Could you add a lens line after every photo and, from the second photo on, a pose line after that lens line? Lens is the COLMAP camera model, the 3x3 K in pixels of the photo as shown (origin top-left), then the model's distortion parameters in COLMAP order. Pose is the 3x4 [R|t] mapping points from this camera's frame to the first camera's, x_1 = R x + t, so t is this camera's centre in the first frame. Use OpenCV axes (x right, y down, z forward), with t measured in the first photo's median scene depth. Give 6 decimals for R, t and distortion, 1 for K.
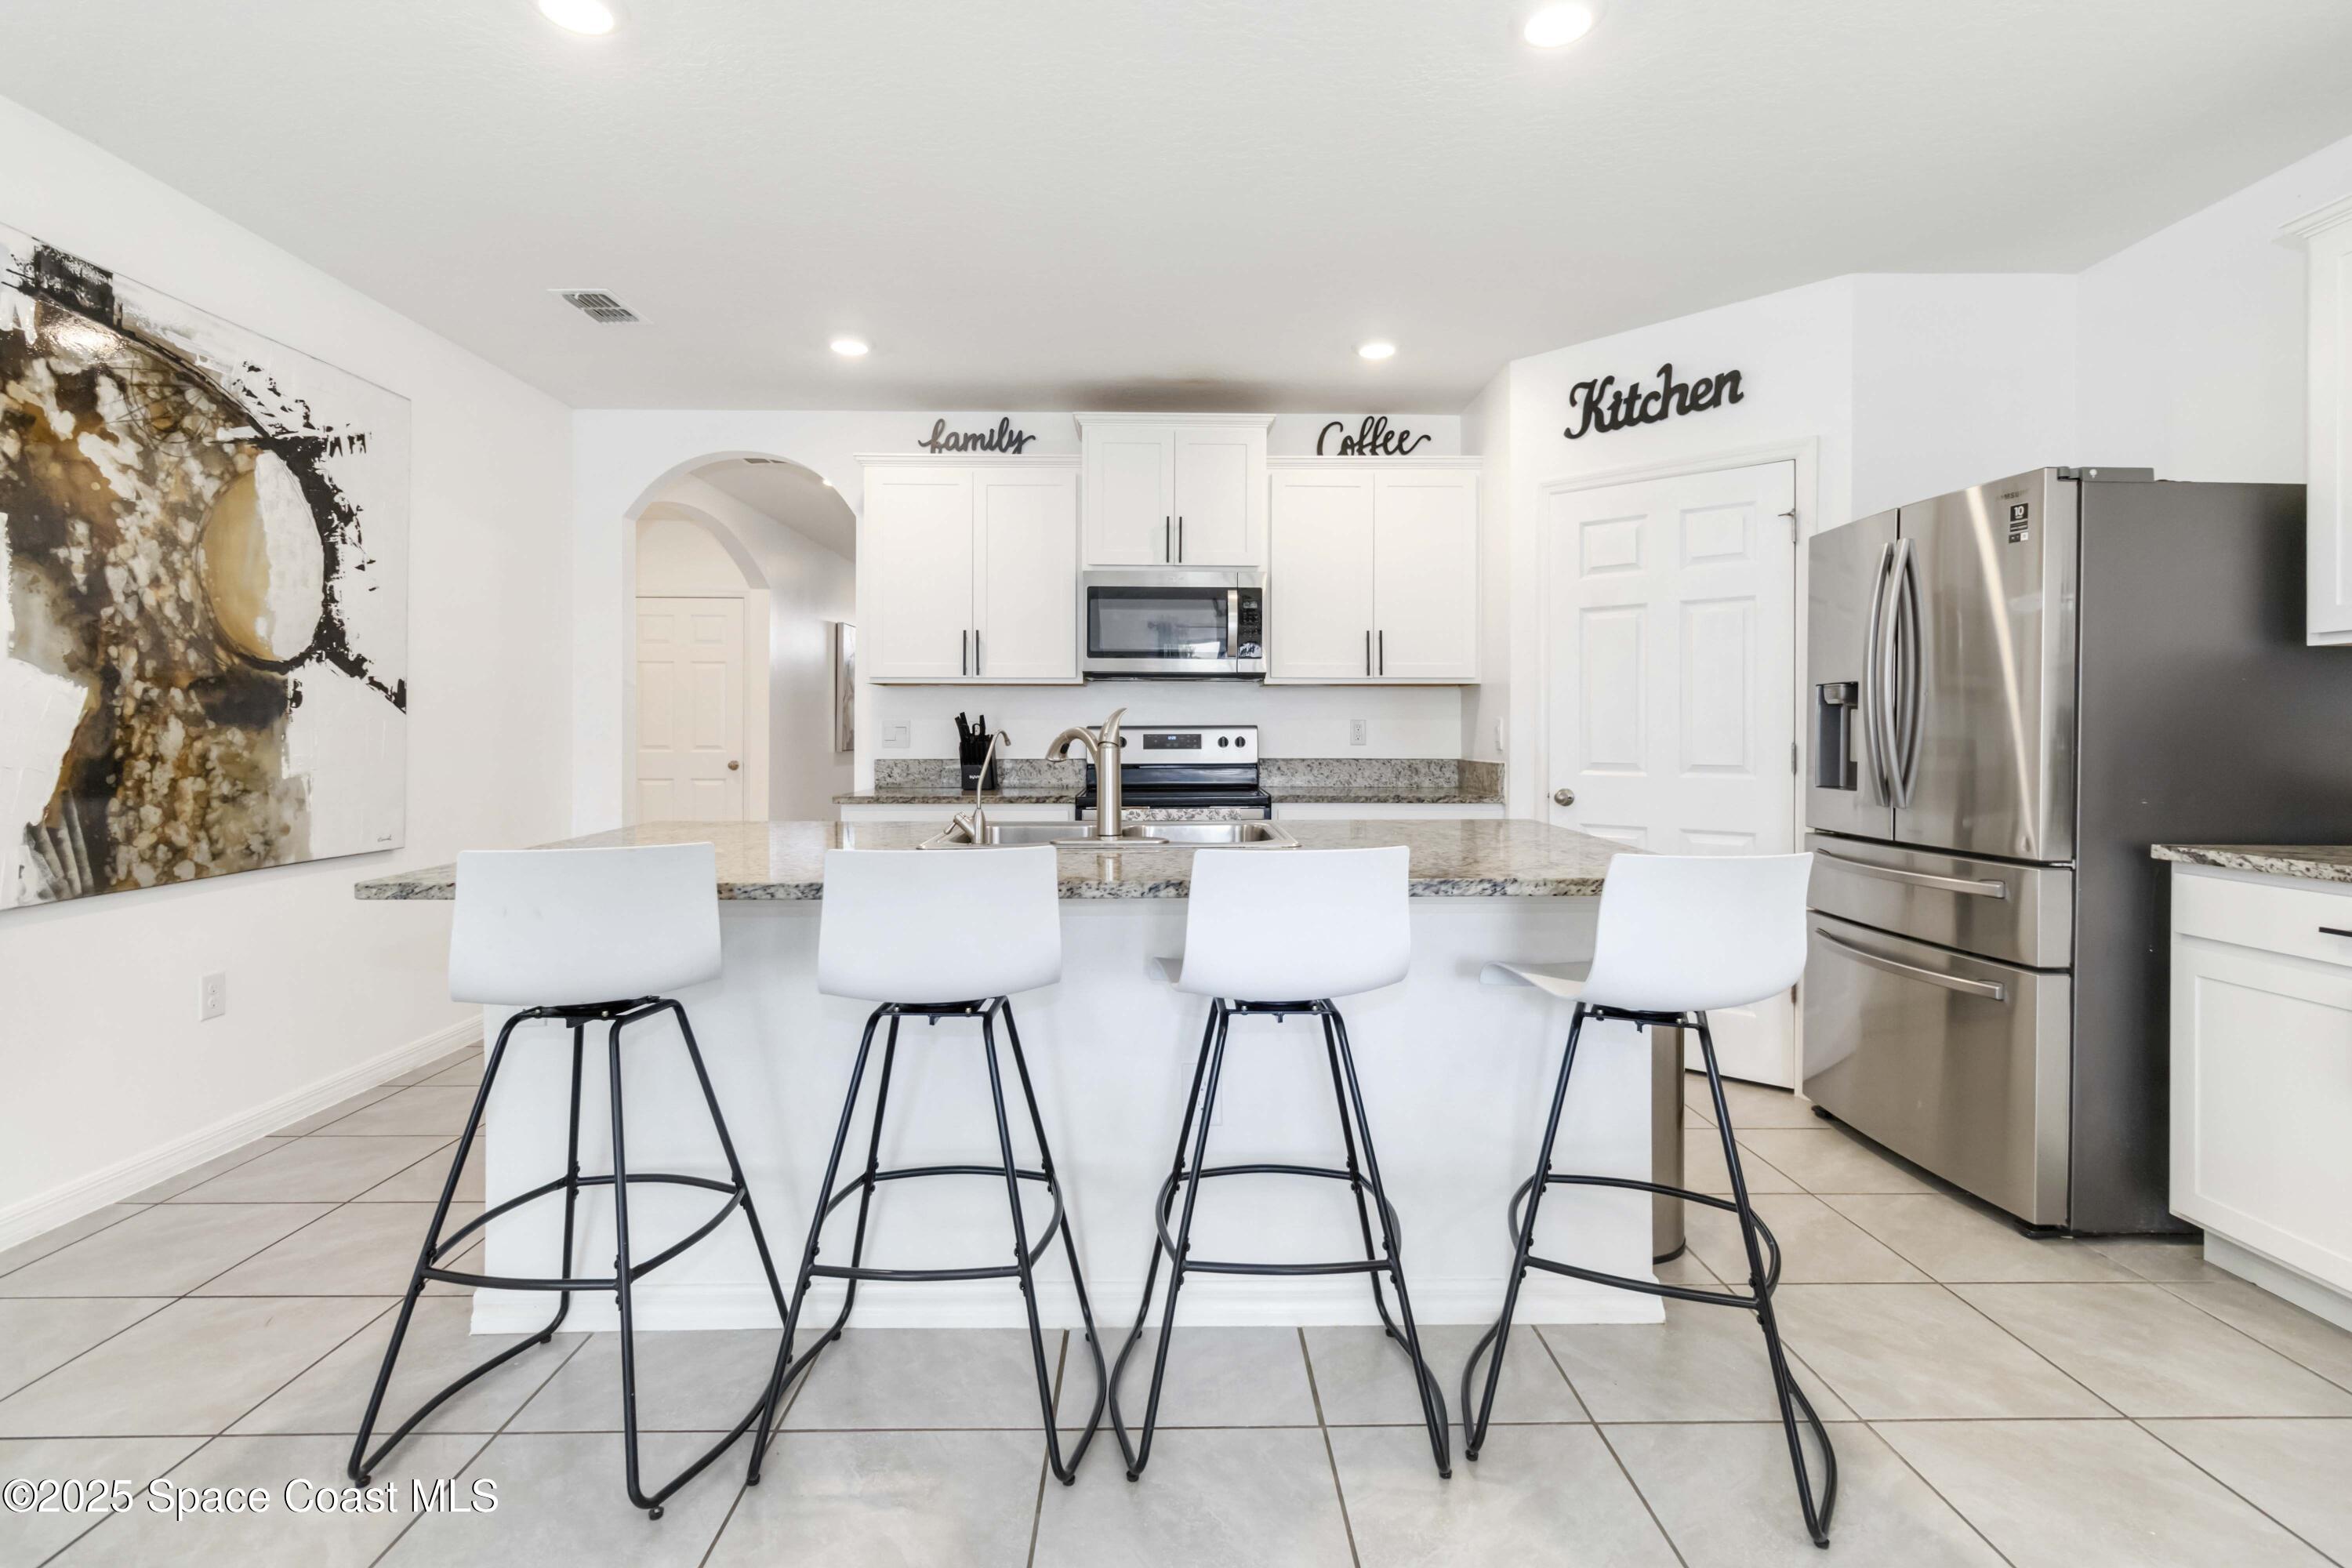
lens RADIAL K [[1103.0, 0, 1180.1], [0, 1103.0, 732.2], [0, 0, 1]] dist [0.000830, 0.004577]
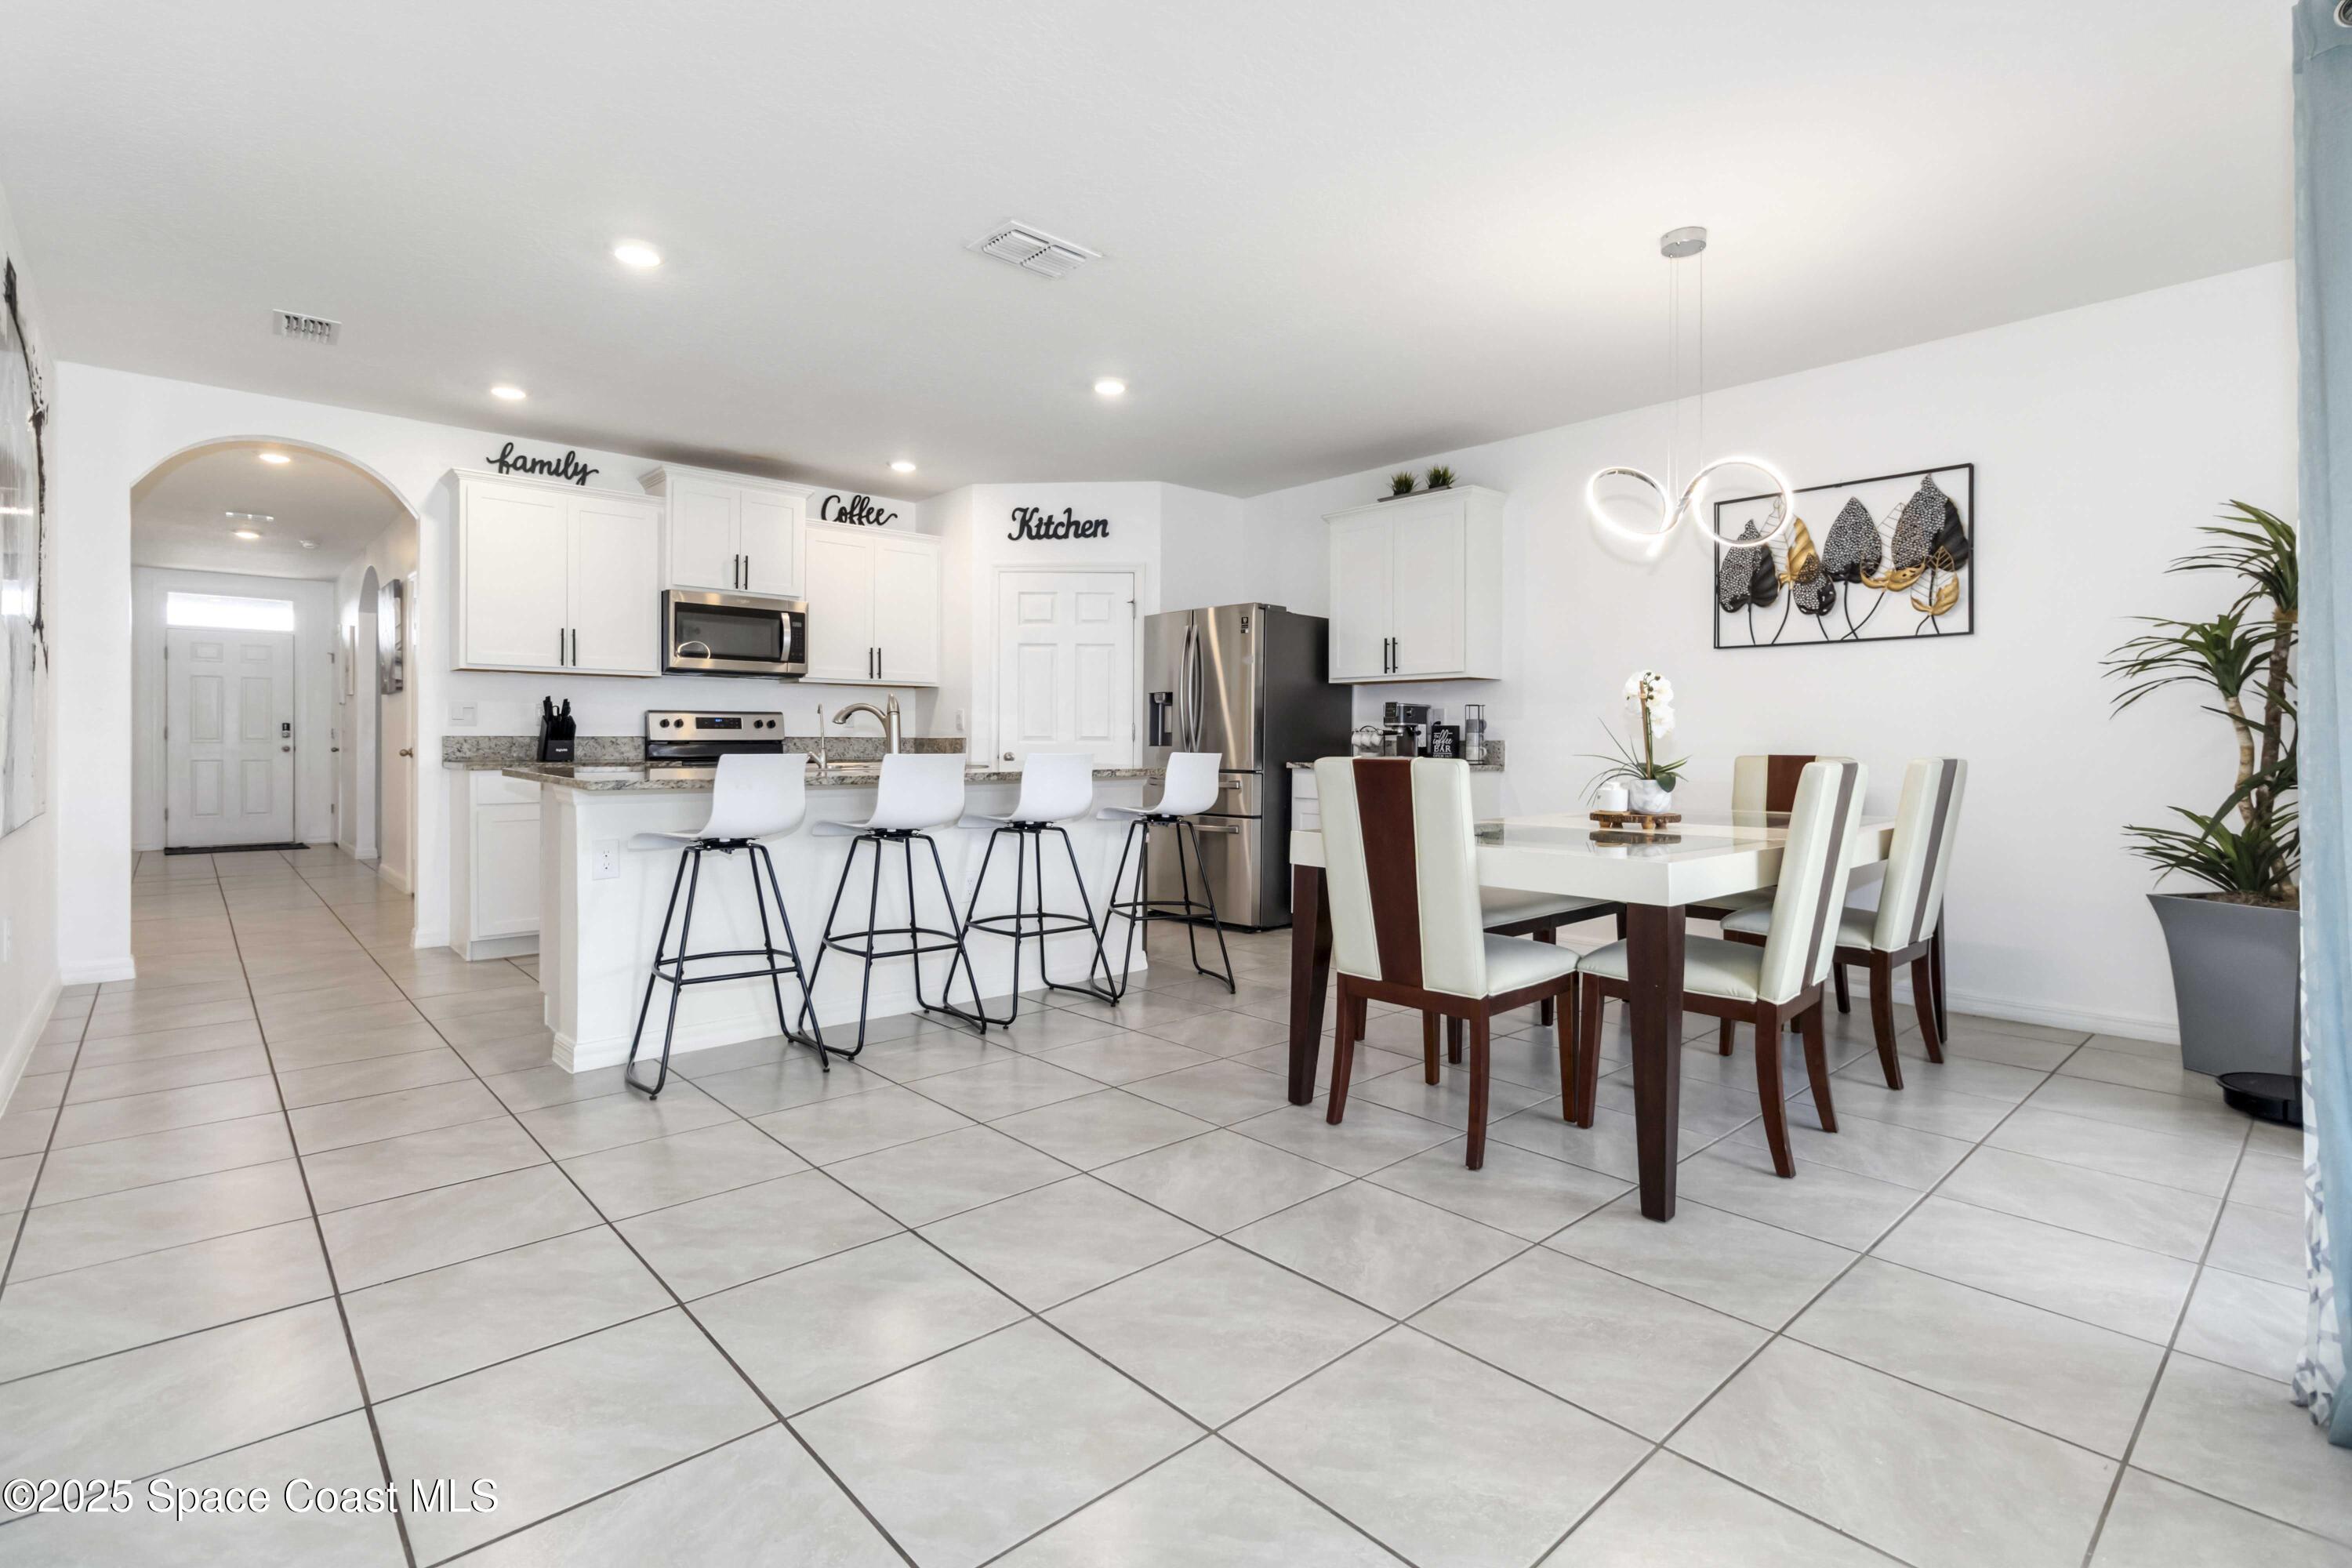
lens RADIAL K [[1102.5, 0, 1179.6], [0, 1102.5, 745.9], [0, 0, 1]] dist [0.001431, 0.000916]
pose [[0.753002, -0.001008, 0.658017, -0.629767], [-0.002661, 0.999986, 0.004578, 0.038973], [-0.658012, -0.005199, 0.752989, -0.473151]]
